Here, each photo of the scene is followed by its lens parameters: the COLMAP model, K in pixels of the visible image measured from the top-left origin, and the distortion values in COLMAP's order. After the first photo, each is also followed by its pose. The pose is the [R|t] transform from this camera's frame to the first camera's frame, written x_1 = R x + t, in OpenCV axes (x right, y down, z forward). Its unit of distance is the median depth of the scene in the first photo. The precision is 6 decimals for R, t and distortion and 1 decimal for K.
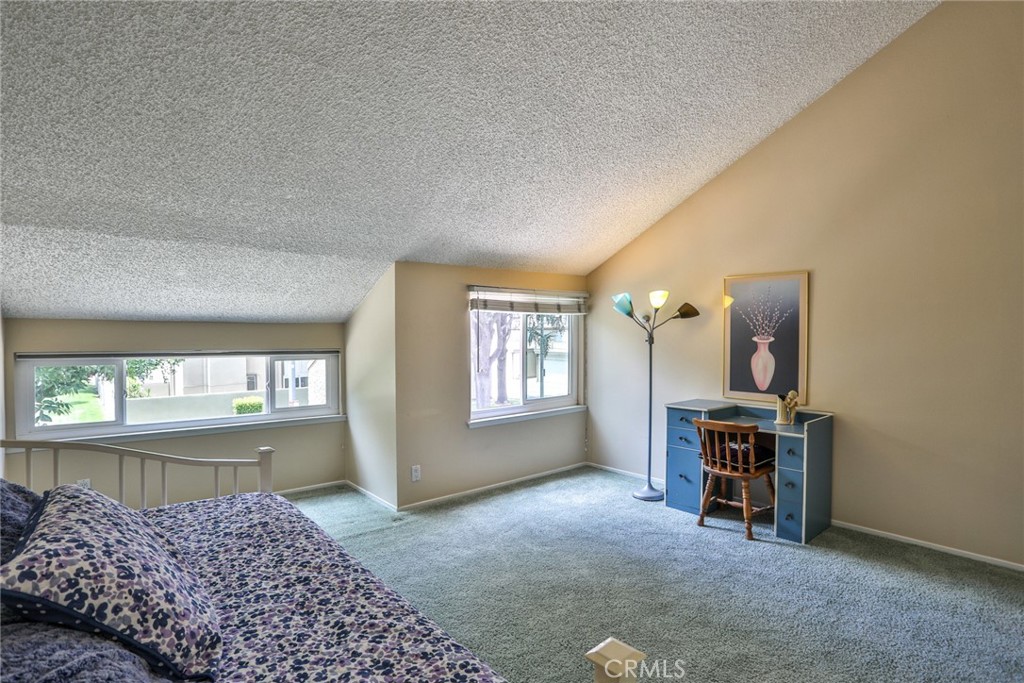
lens RADIAL K [[532.0, 0, 512.0], [0, 532.0, 341.5], [0, 0, 1]] dist [-0.071695, 0.036762]
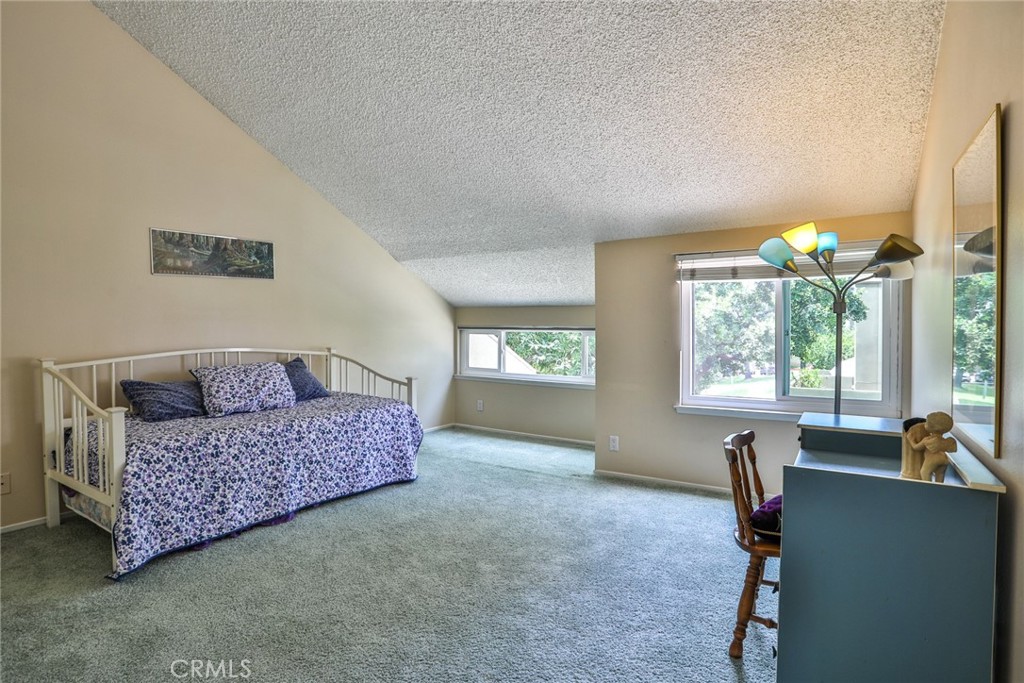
lens RADIAL K [[532.0, 0, 512.0], [0, 532.0, 341.5], [0, 0, 1]] dist [-0.071695, 0.036762]
pose [[0.294248, 0.024909, -0.955404, 0.765755], [-0.011452, 0.999680, 0.022537, 0.027366], [0.955660, 0.004310, 0.294439, 0.507759]]
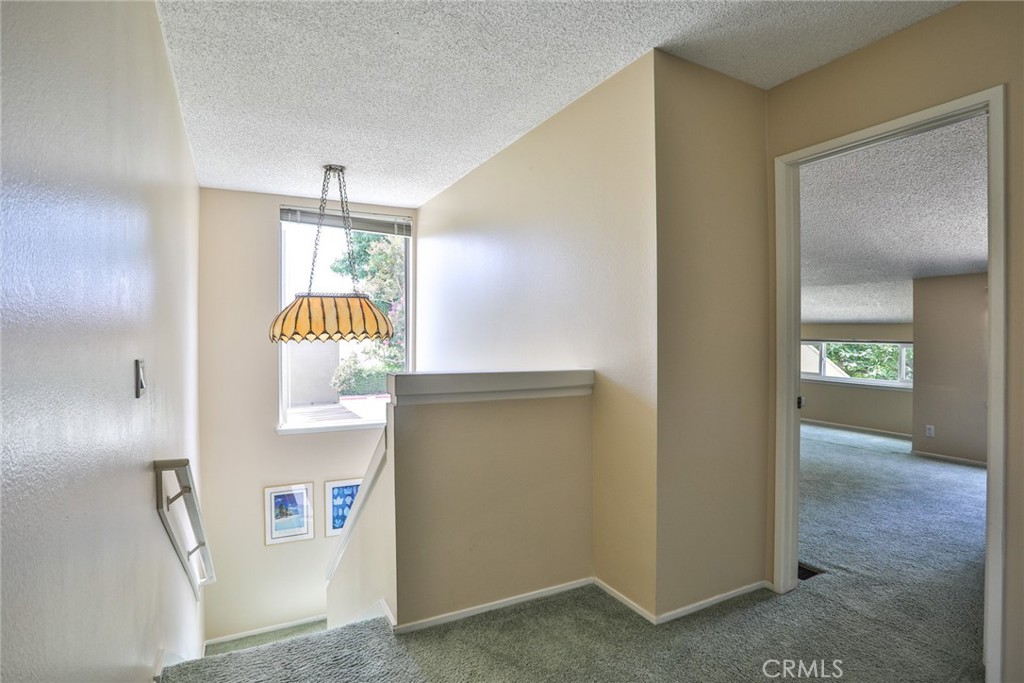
lens RADIAL K [[532.0, 0, 512.0], [0, 532.0, 341.5], [0, 0, 1]] dist [-0.071695, 0.036762]
pose [[-0.201811, 0.017927, -0.979260, 1.358243], [-0.009519, 0.999749, 0.020264, 0.000661], [0.979378, 0.013411, -0.201590, 0.211687]]
